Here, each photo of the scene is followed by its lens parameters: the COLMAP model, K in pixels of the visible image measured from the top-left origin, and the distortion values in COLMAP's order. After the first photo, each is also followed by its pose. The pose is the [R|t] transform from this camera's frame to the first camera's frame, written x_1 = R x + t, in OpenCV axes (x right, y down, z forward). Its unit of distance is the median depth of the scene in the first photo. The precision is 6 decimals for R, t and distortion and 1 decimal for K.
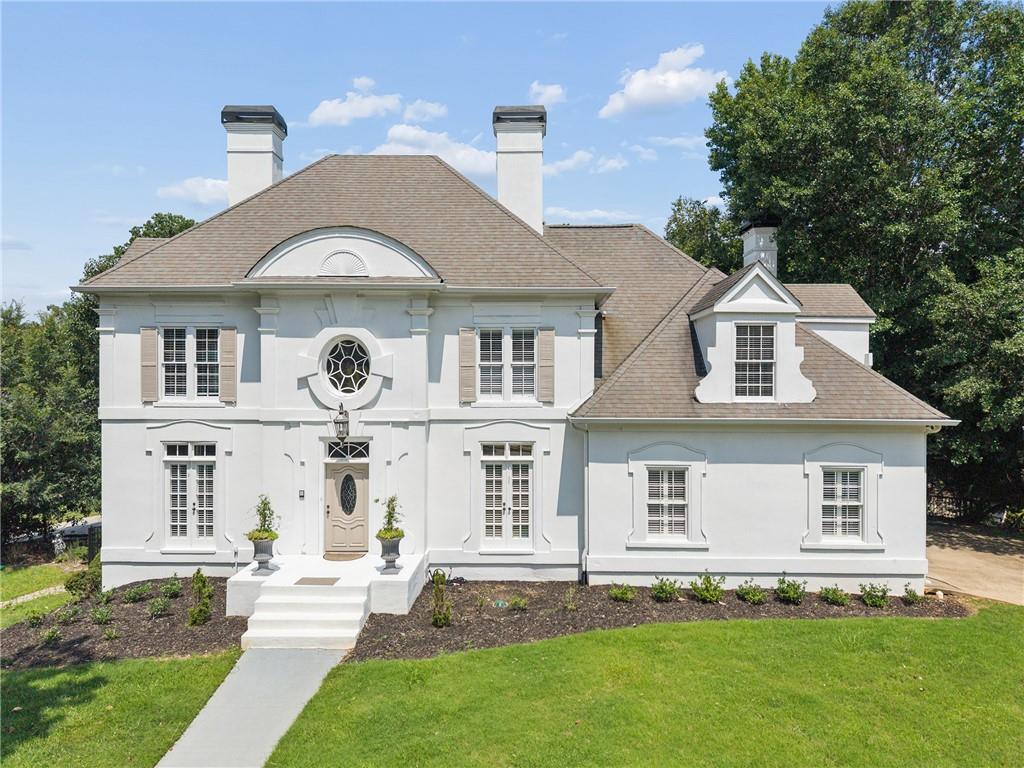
lens RADIAL K [[707.4, 0, 511.8], [0, 707.4, 389.9], [0, 0, 1]] dist [0.013267, -0.010850]
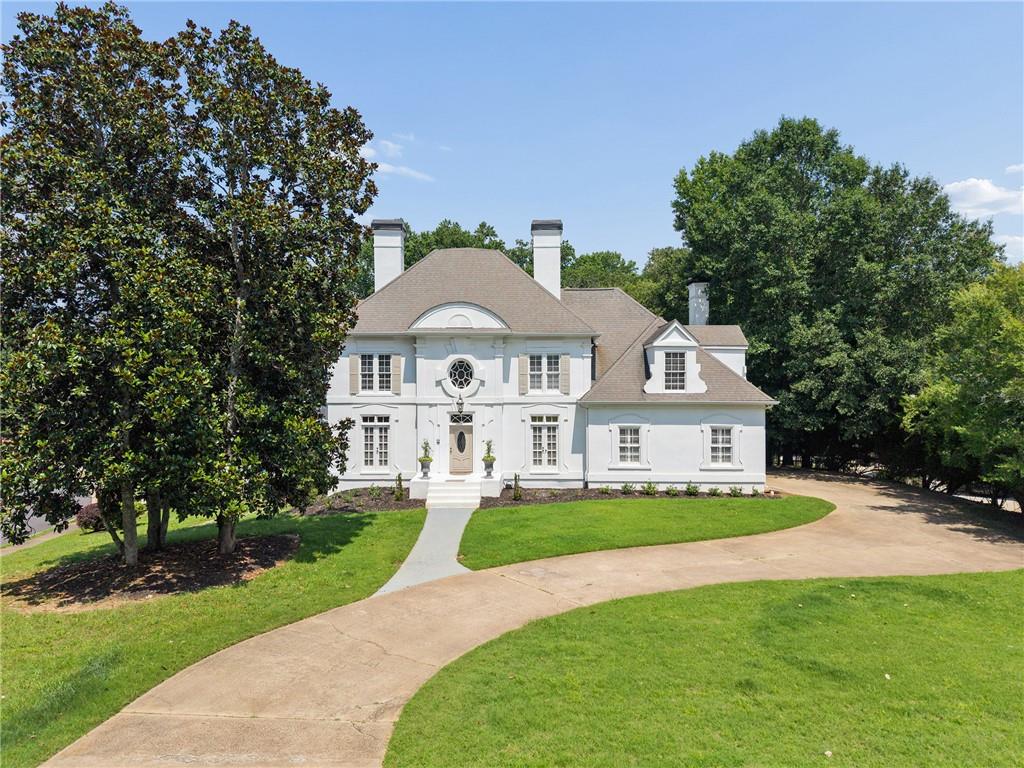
lens RADIAL K [[707.4, 0, 501.8], [0, 707.4, 383.8], [0, 0, 1]] dist [0.013267, -0.010850]
pose [[0.999876, -0.002694, -0.015543, -0.092604], [0.002555, 0.999957, -0.008943, 0.008606], [0.015567, 0.008902, 0.999839, -0.894533]]
